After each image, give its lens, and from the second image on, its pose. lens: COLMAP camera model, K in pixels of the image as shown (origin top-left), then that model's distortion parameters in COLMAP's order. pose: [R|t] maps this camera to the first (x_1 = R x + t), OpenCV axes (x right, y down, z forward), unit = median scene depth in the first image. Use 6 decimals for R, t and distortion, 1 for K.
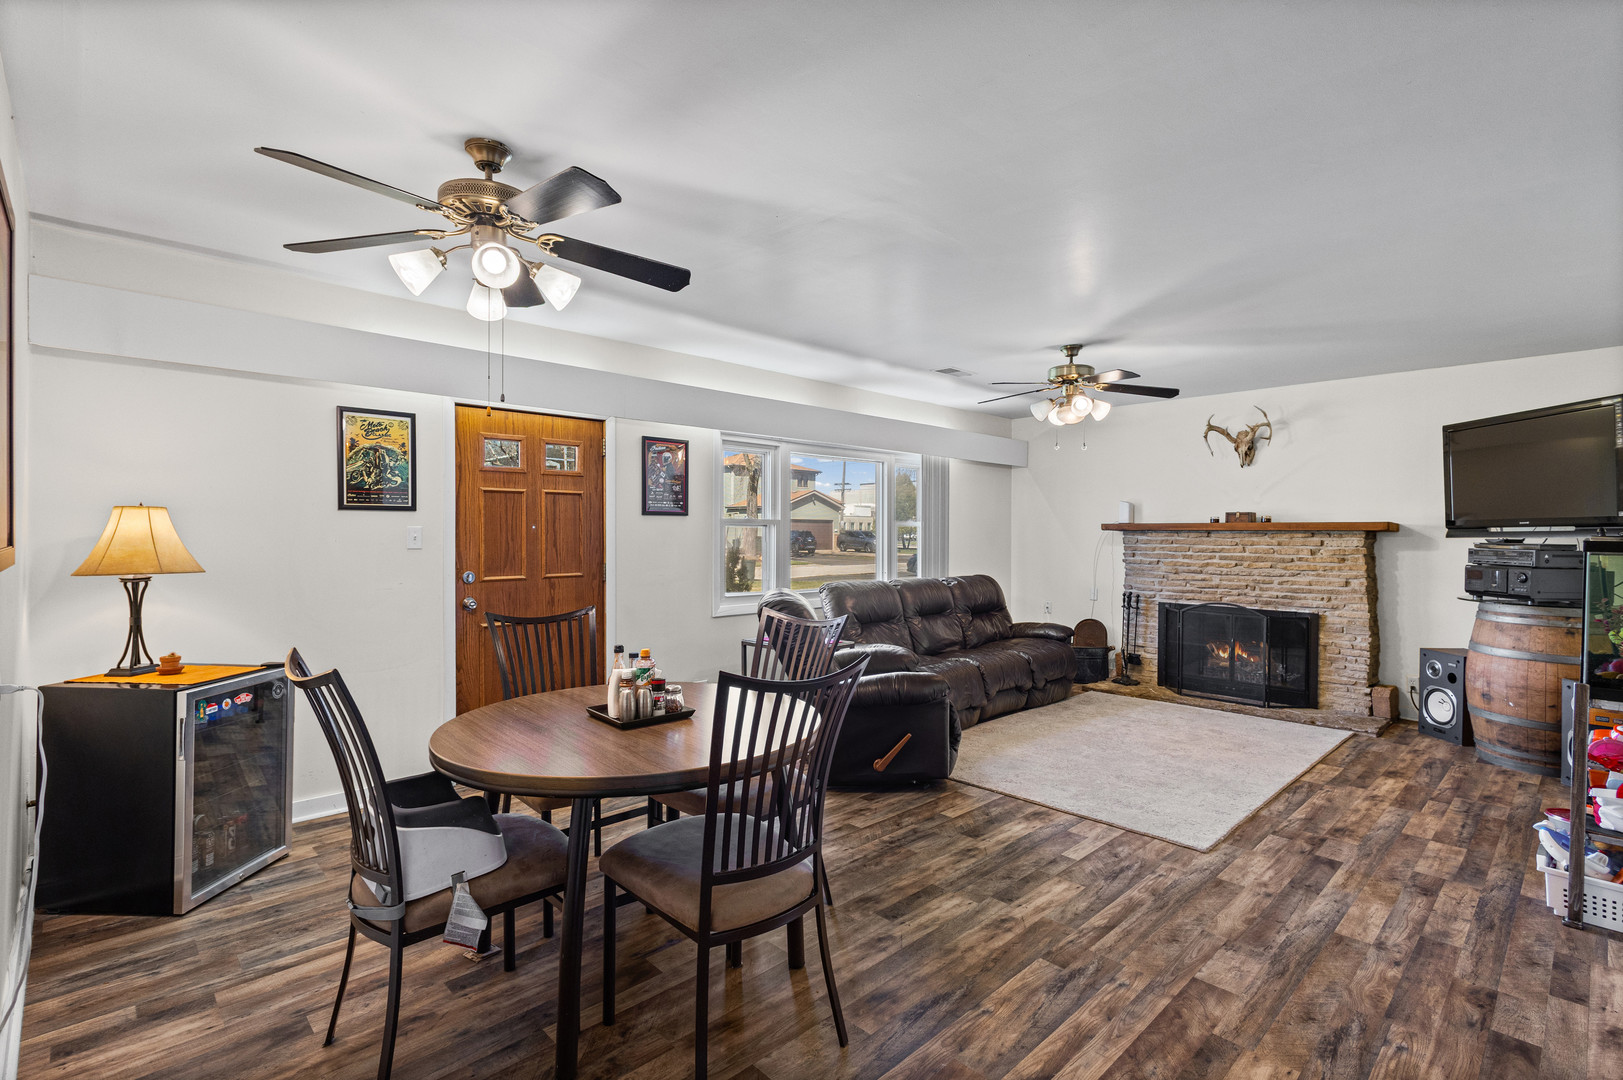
lens RADIAL K [[751.1, 0, 798.5], [0, 751.1, 535.9], [0, 0, 1]] dist [0.008792, -0.000673]
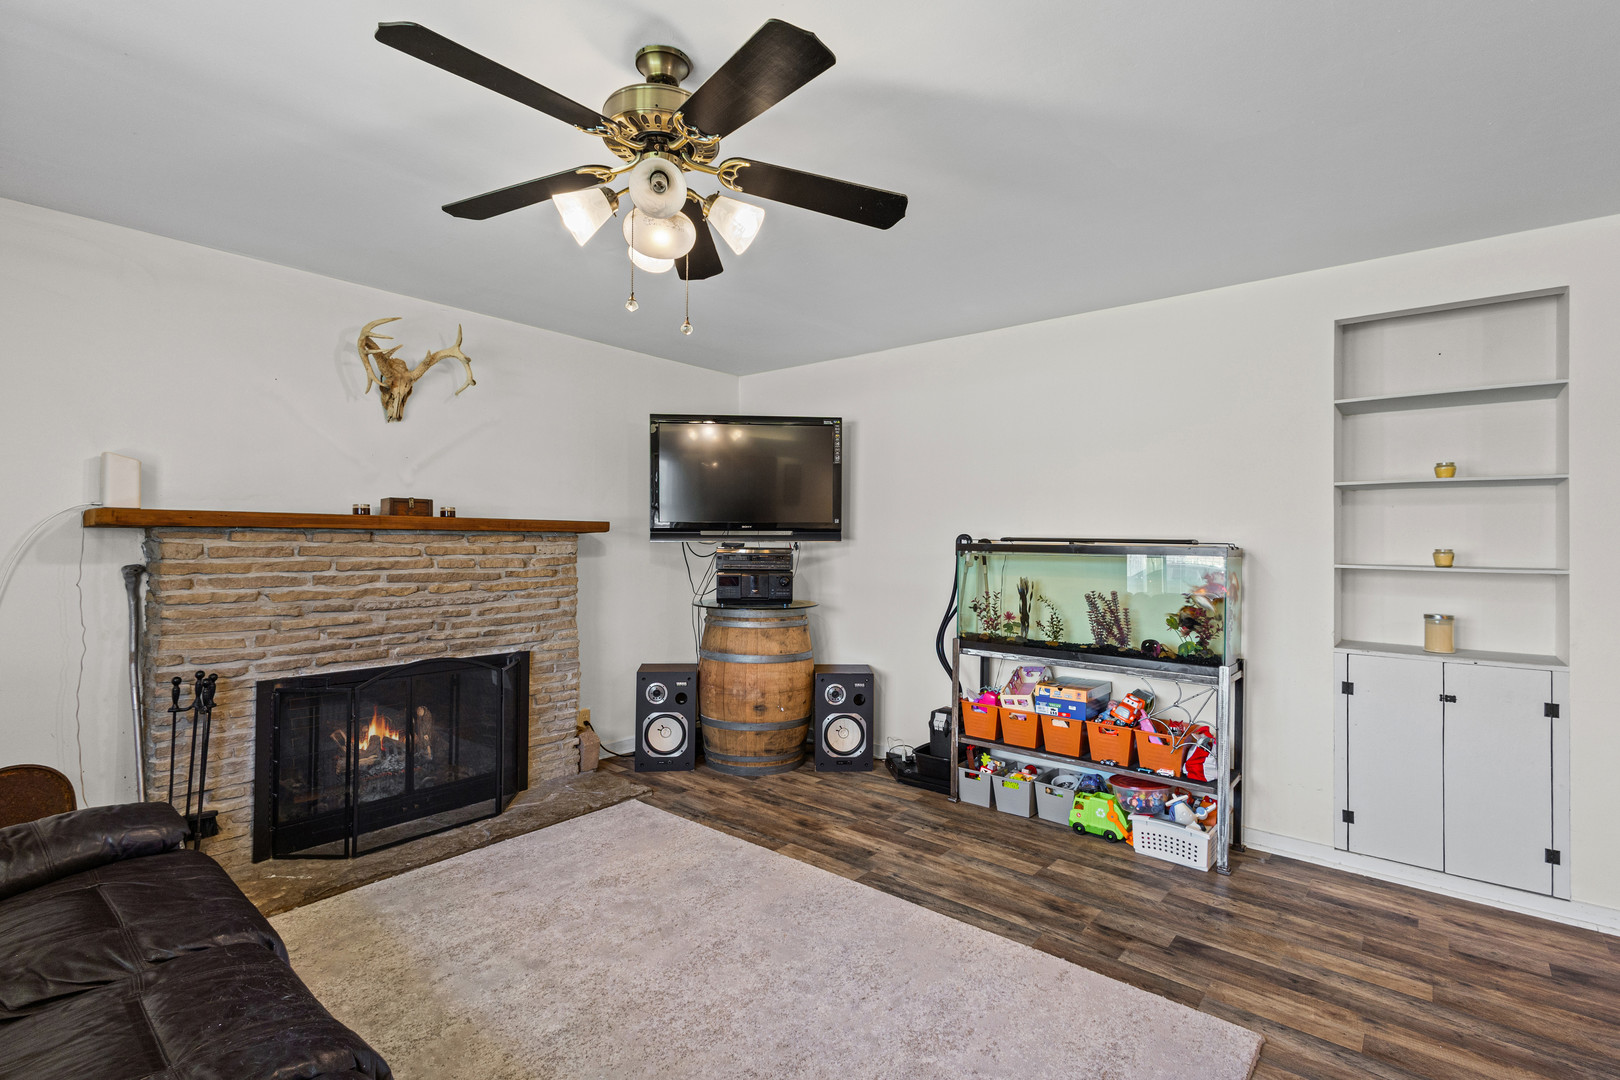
lens RADIAL K [[749.7, 0, 807.4], [0, 749.7, 537.8], [0, 0, 1]] dist [0.008792, -0.000673]
pose [[-0.125866, -0.004642, 0.992036, -0.029928], [-0.005217, 0.999978, 0.004018, -0.005521], [-0.992033, -0.004669, -0.125888, 0.850984]]
